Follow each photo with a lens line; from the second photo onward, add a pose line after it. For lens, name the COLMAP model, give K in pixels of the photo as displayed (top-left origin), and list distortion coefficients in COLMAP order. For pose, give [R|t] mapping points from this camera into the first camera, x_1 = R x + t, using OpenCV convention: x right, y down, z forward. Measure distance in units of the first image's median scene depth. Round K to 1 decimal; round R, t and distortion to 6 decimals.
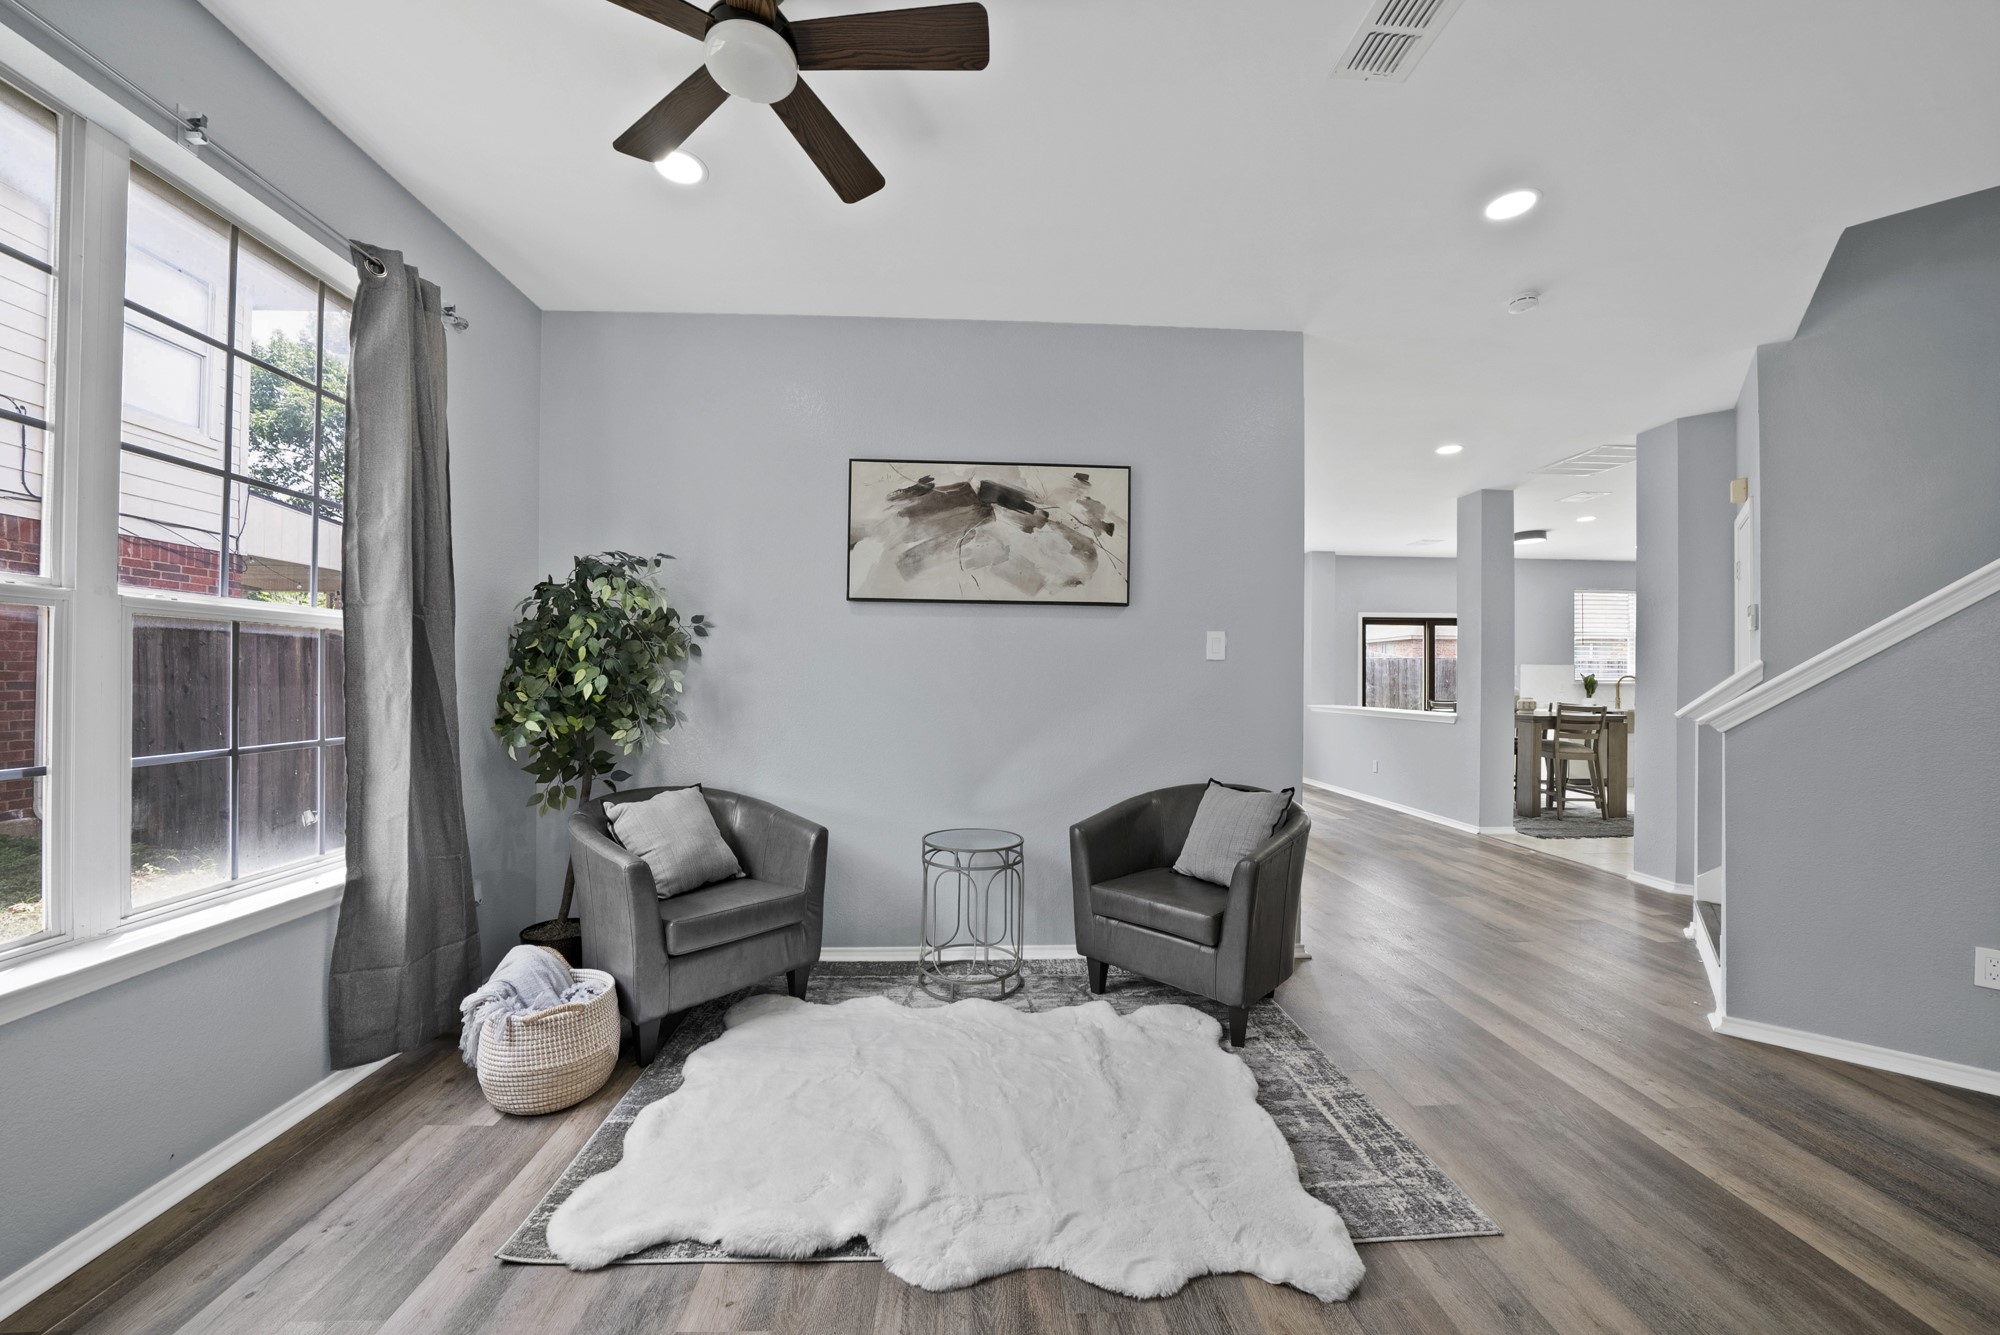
lens RADIAL K [[717.7, 0, 999.7], [0, 717.7, 678.2], [0, 0, 1]] dist [-0.013205, 0.000219]
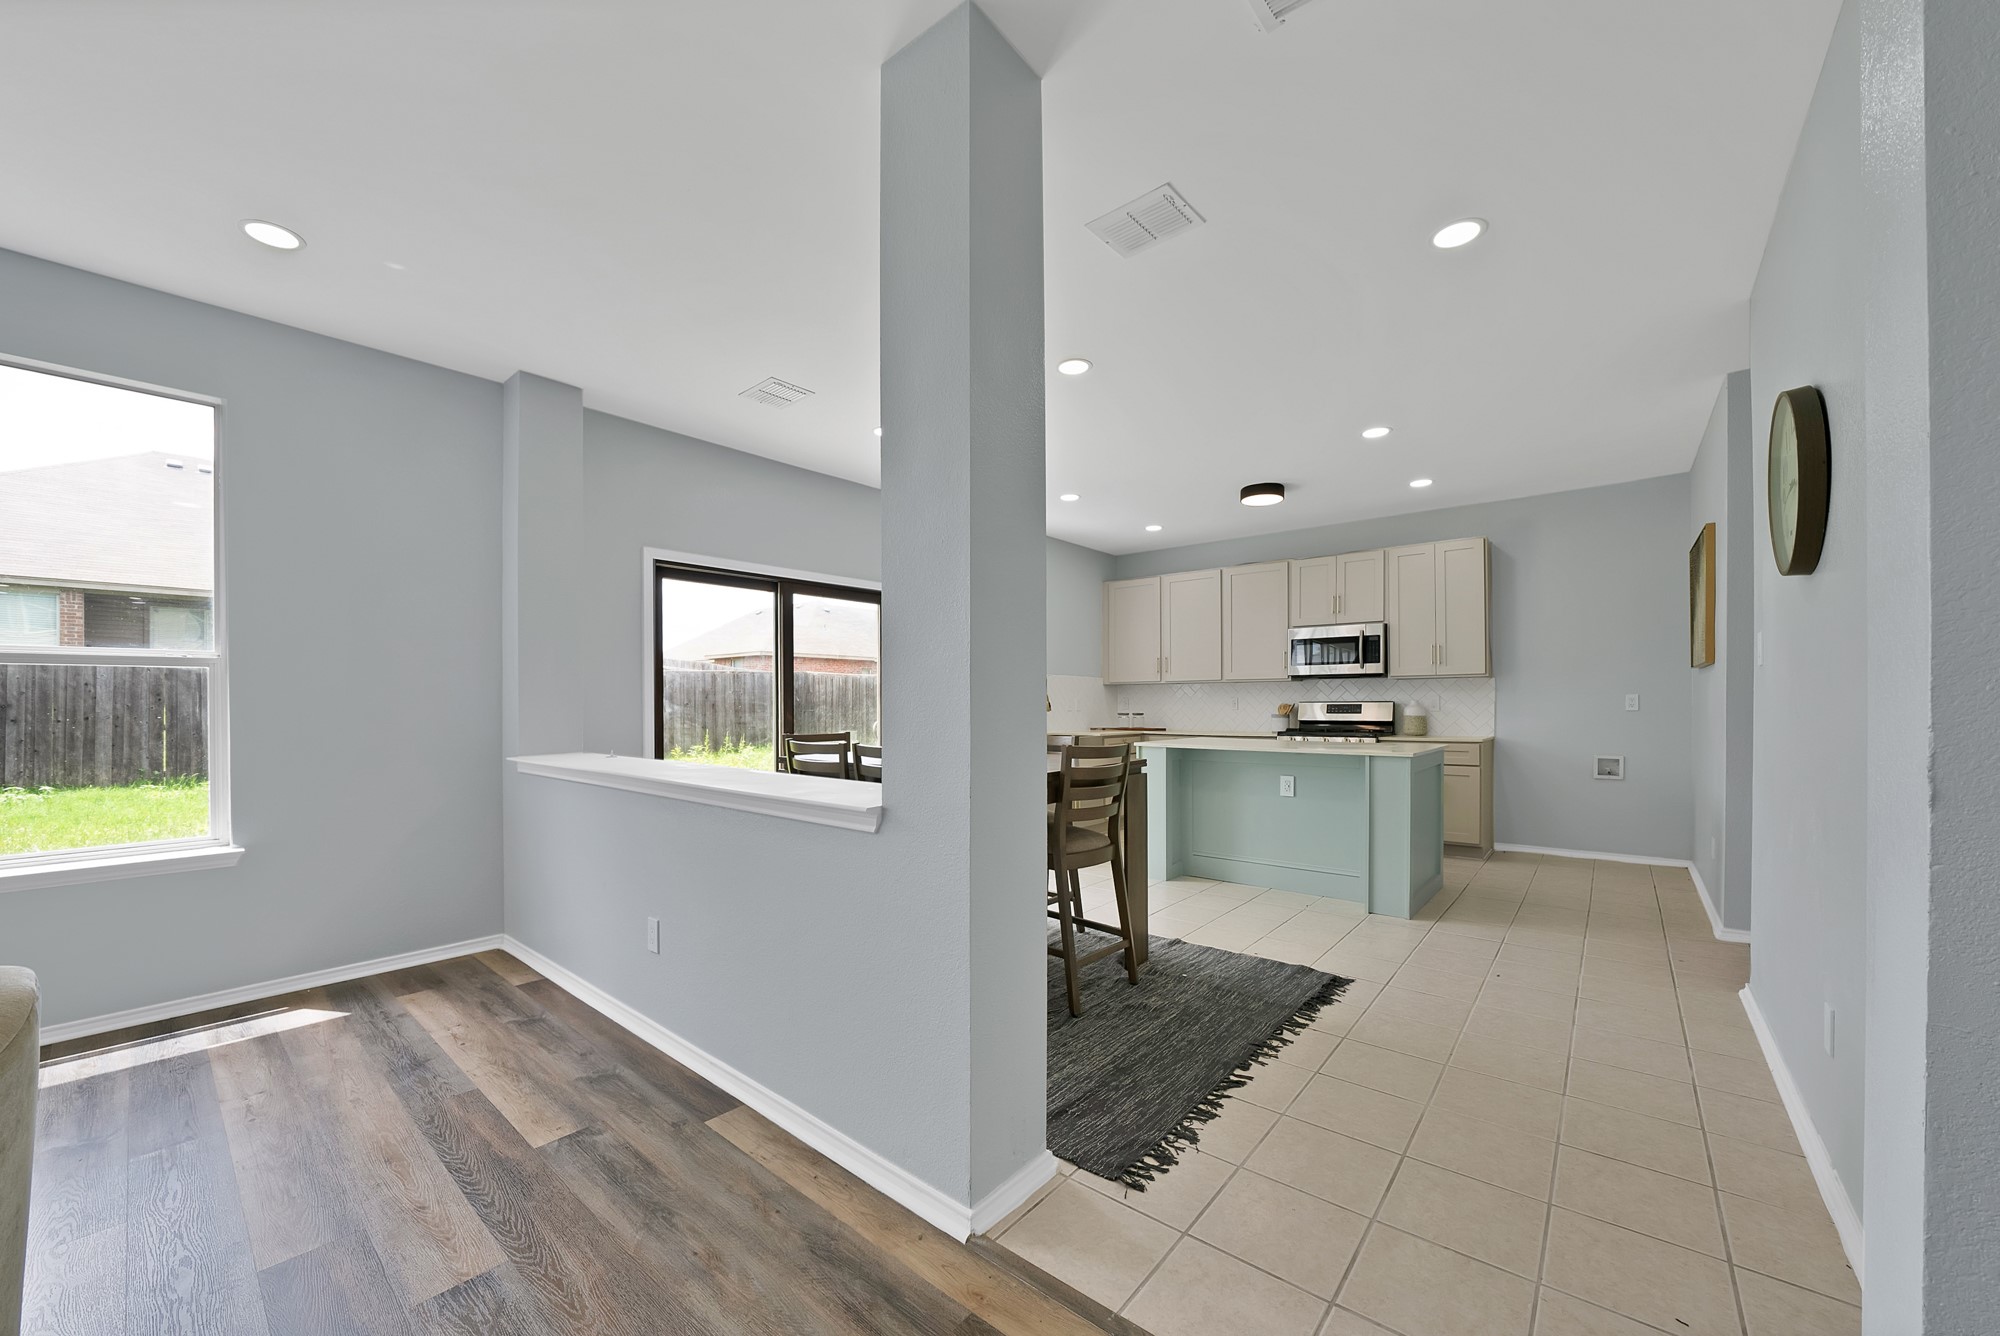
lens RADIAL K [[742.4, 0, 973.4], [0, 742.4, 706.2], [0, 0, 1]] dist [-0.013076, 0.000040]
pose [[0.696913, -0.016095, 0.716975, 0.885021], [0.010453, 0.999870, 0.012285, 0.013918], [-0.717080, -0.001067, 0.696990, 1.499723]]
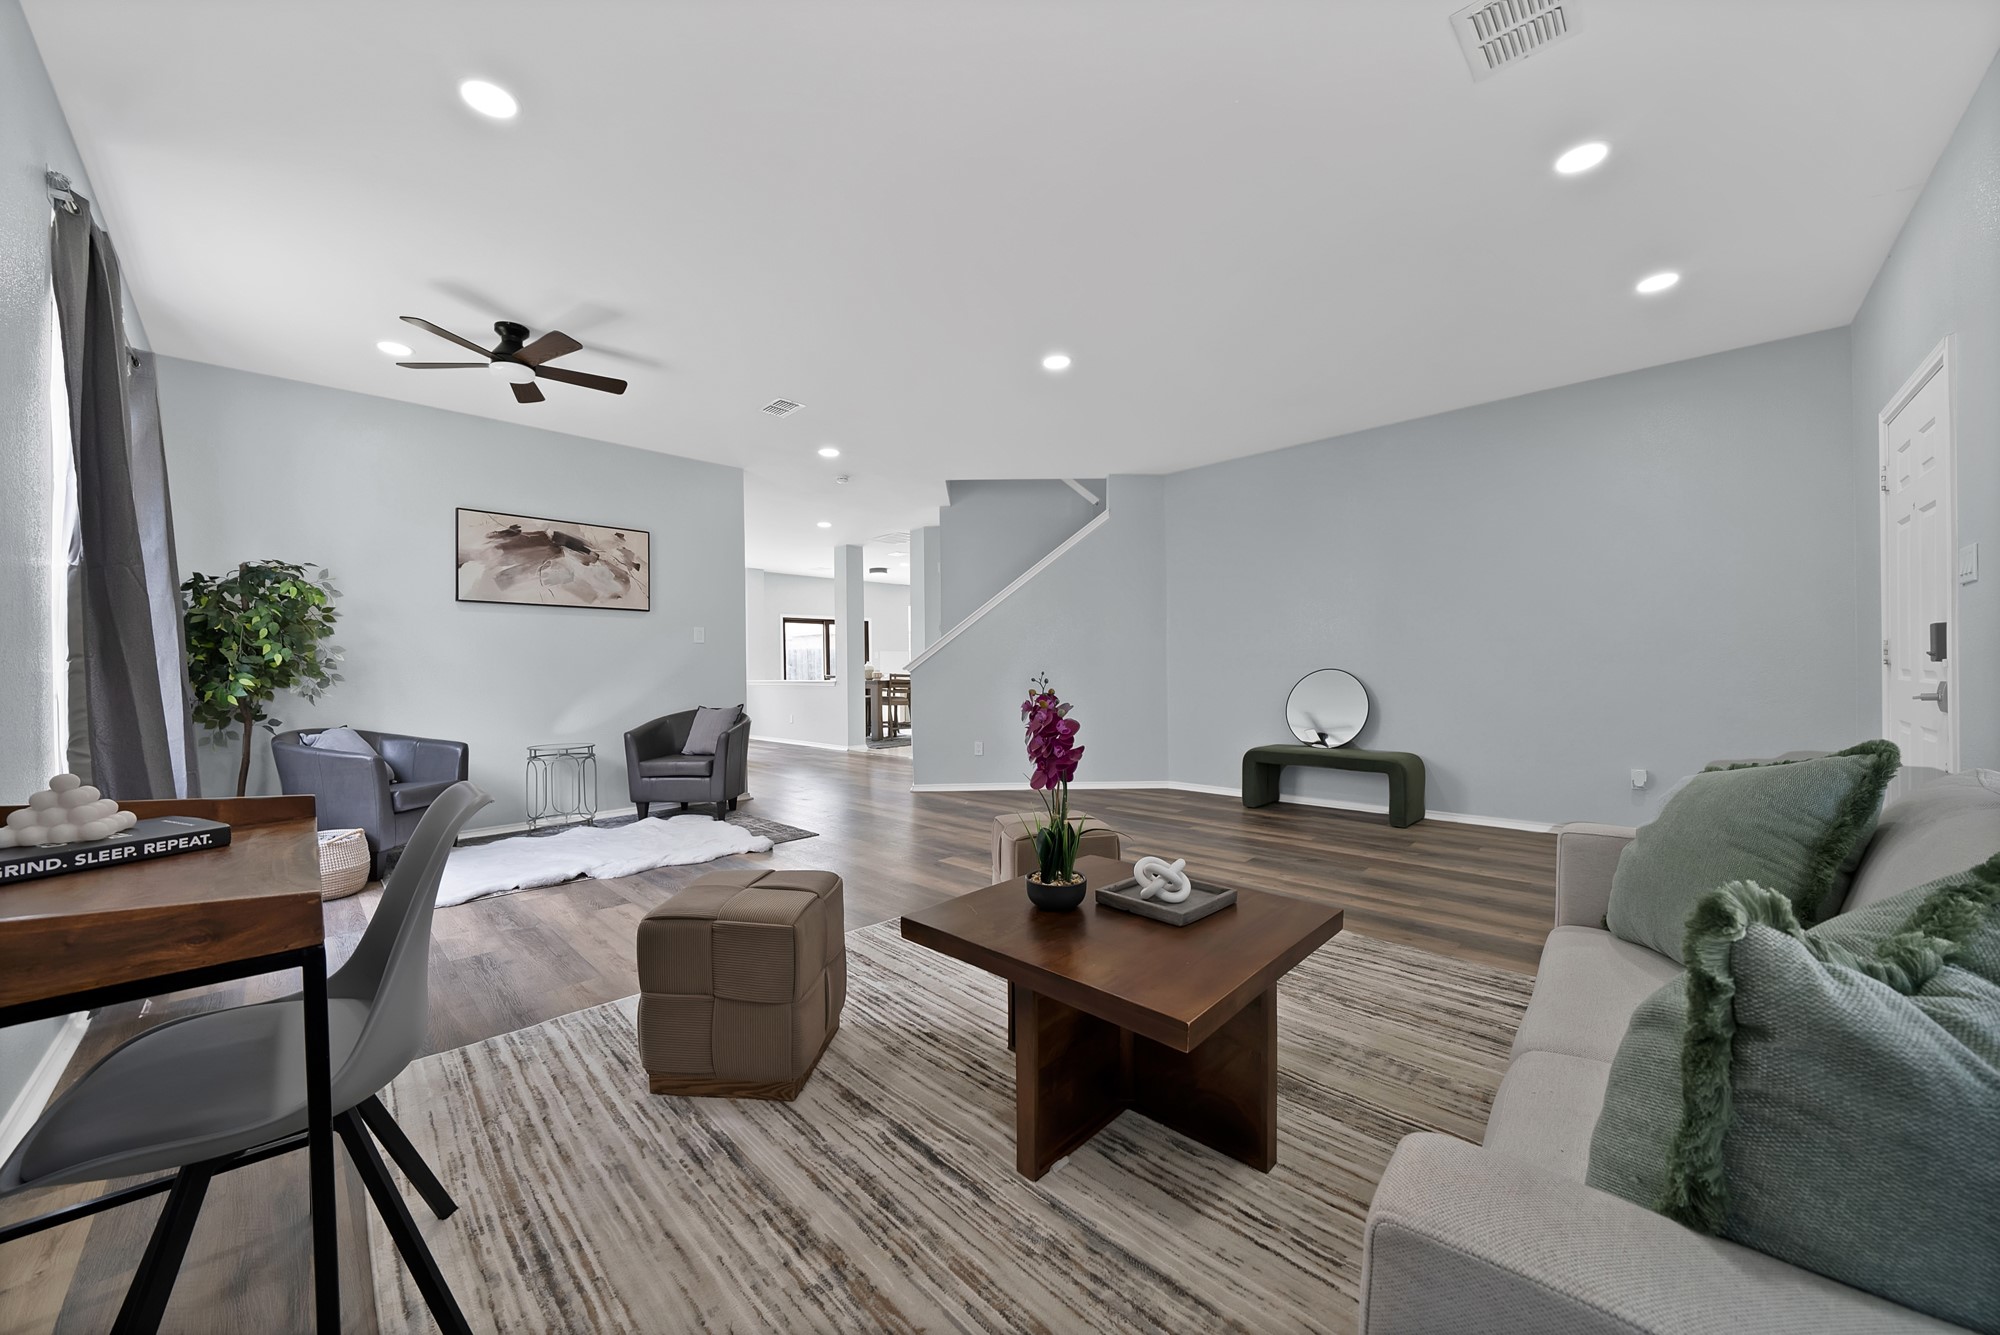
lens RADIAL K [[712.4, 0, 995.3], [0, 712.4, 674.0], [0, 0, 1]] dist [-0.032721, 0.000039]
pose [[0.732467, -0.019574, 0.680521, -0.381931], [0.016292, 0.999804, 0.011223, 0.046872], [-0.680607, 0.002867, 0.732643, -0.847086]]
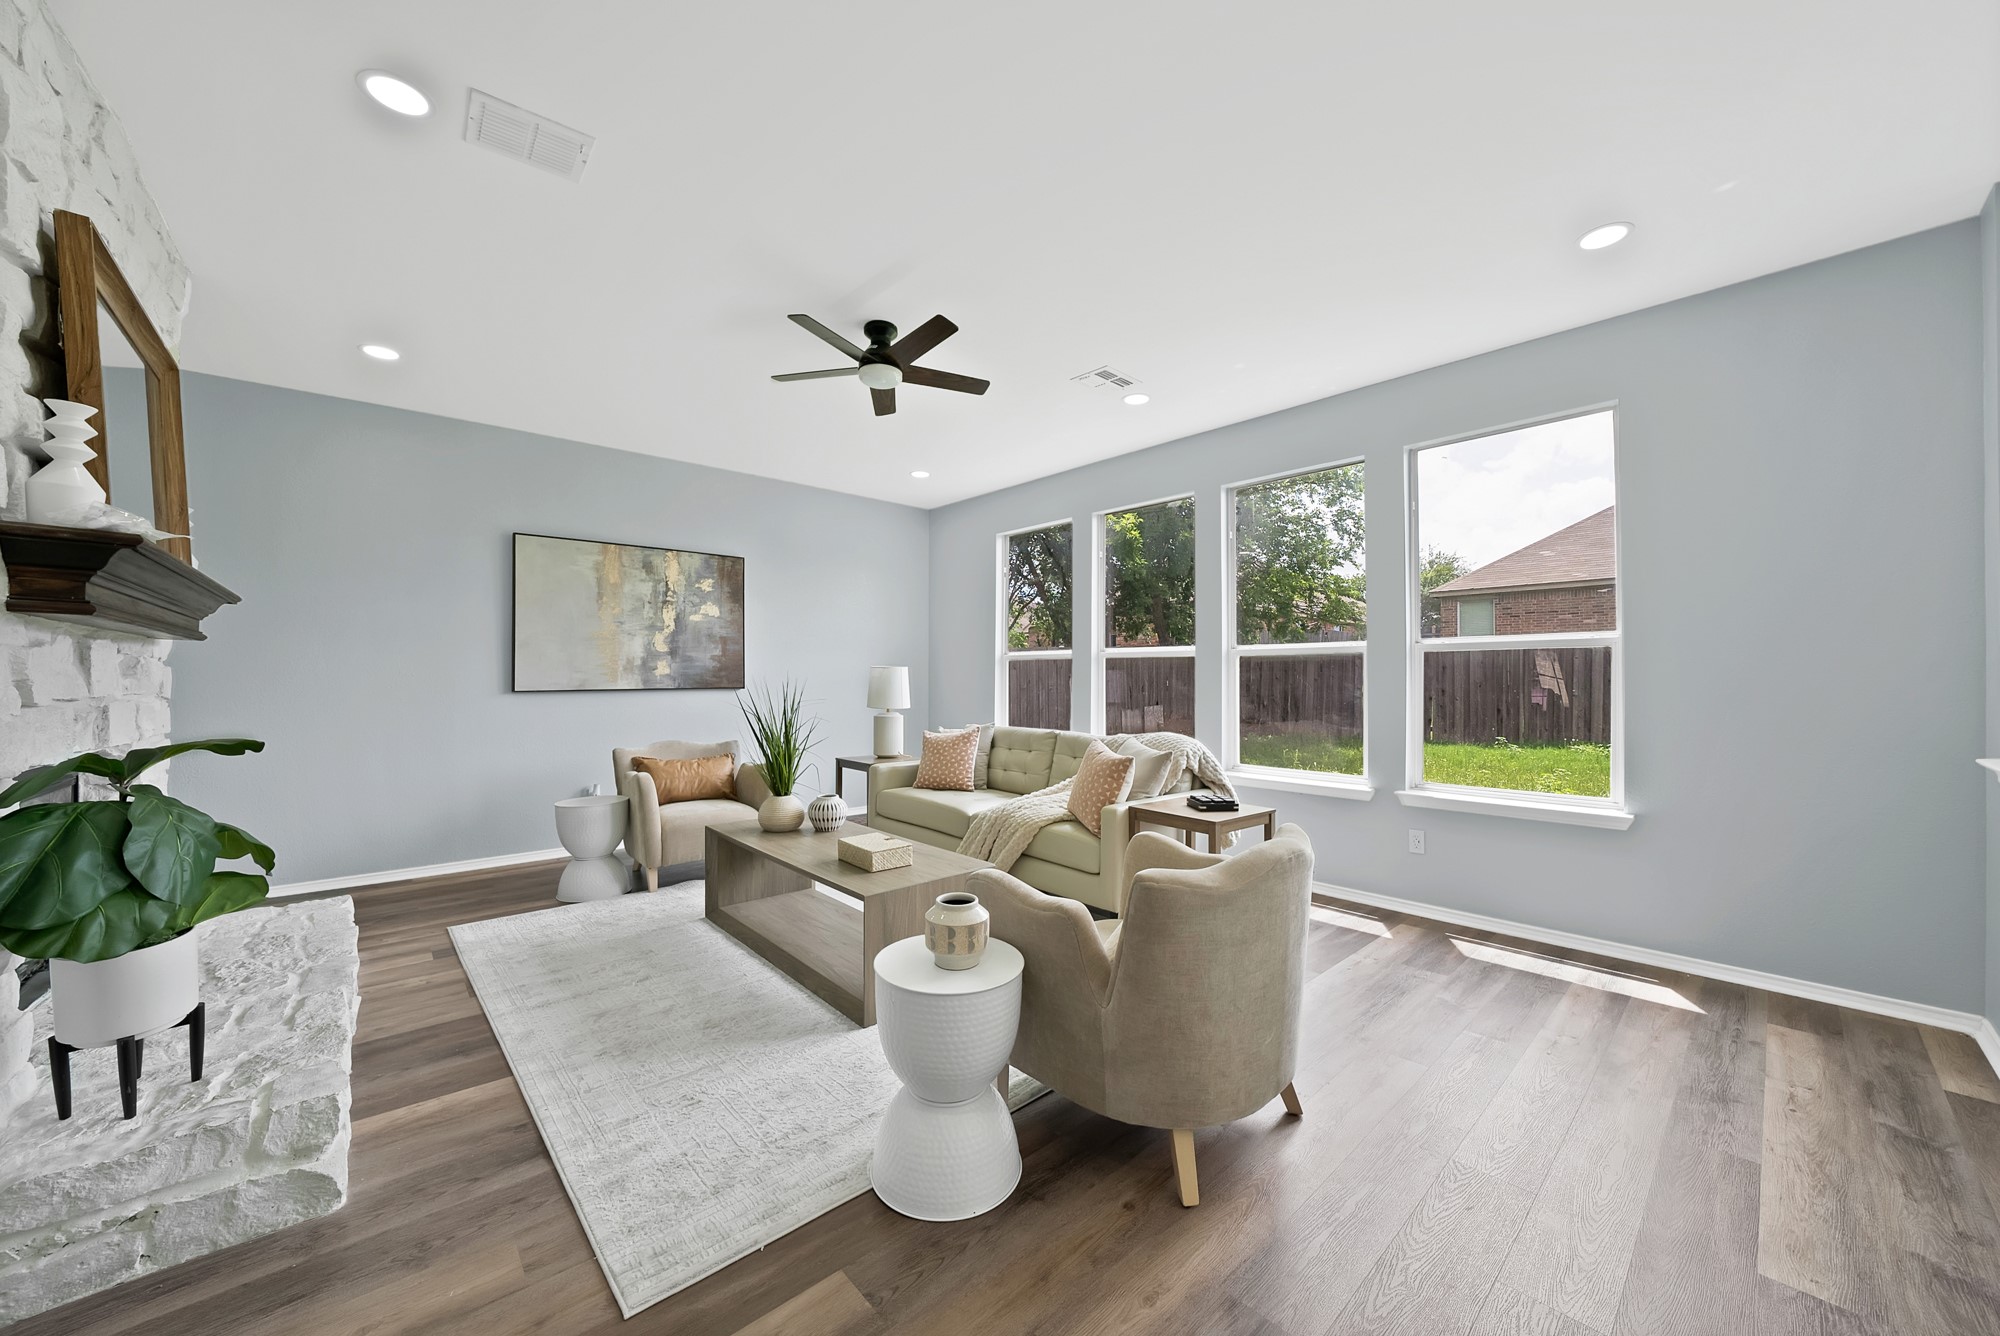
lens RADIAL K [[717.7, 0, 999.7], [0, 717.7, 678.7], [0, 0, 1]] dist [-0.013205, 0.000219]
pose [[0.631321, -0.010621, -0.775449, 1.124045], [0.006445, 0.999944, -0.008449, 0.014058], [0.775495, 0.000336, 0.631354, 1.546145]]
